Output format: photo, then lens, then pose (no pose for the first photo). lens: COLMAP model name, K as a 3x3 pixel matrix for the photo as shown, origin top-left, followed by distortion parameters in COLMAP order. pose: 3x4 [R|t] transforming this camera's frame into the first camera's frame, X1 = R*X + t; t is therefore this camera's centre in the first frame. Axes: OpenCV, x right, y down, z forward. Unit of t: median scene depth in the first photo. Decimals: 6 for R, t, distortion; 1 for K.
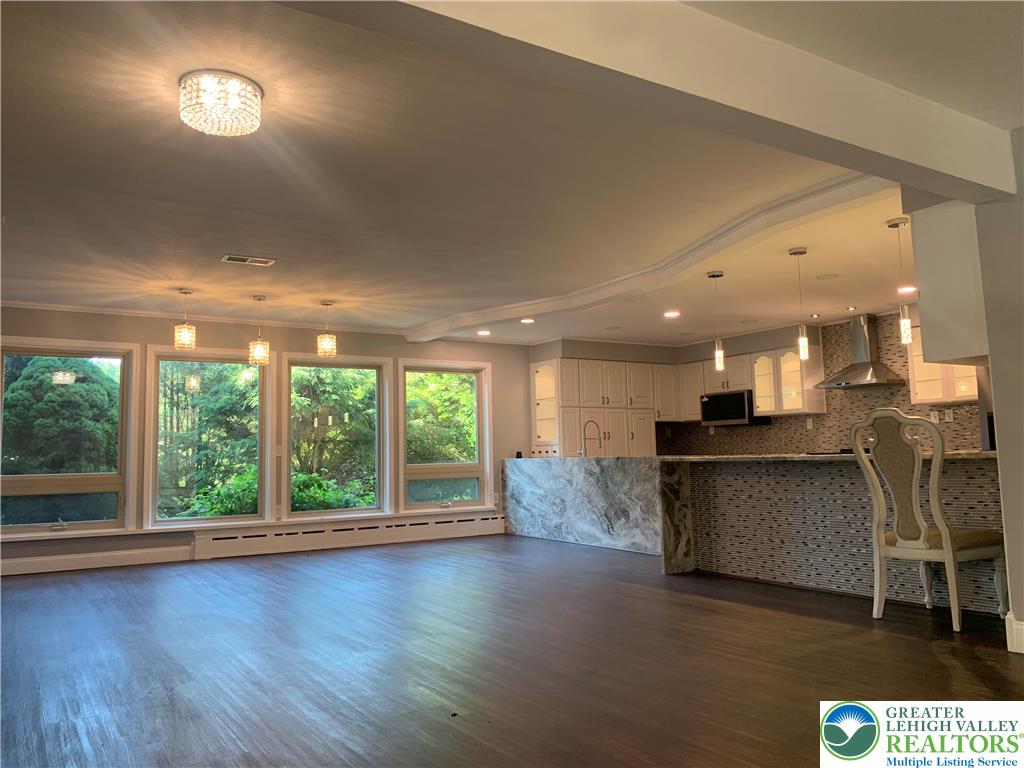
lens RADIAL K [[799.3, 0, 512.0], [0, 799.3, 384.0], [0, 0, 1]] dist [0.184004, -0.543548]
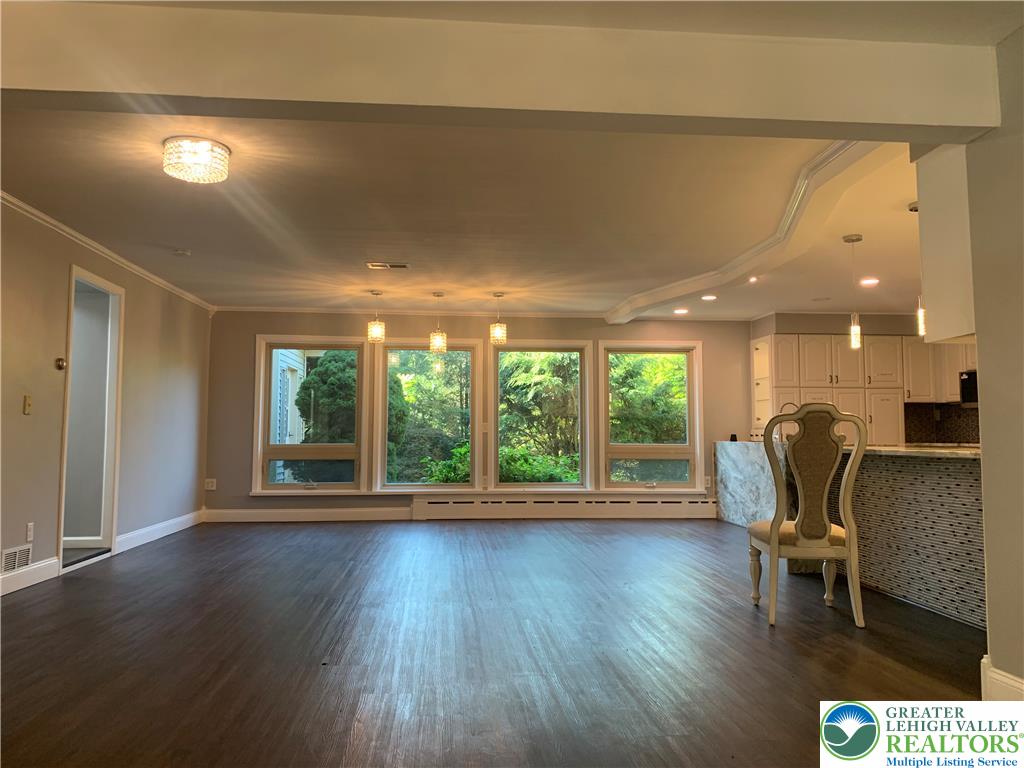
lens RADIAL K [[799.3, 0, 512.0], [0, 799.3, 384.0], [0, 0, 1]] dist [0.184004, -0.543548]
pose [[0.885446, -0.004938, -0.464715, 0.241251], [0.020493, 0.999386, 0.028427, -0.008045], [0.464289, -0.034694, 0.885004, 0.037399]]
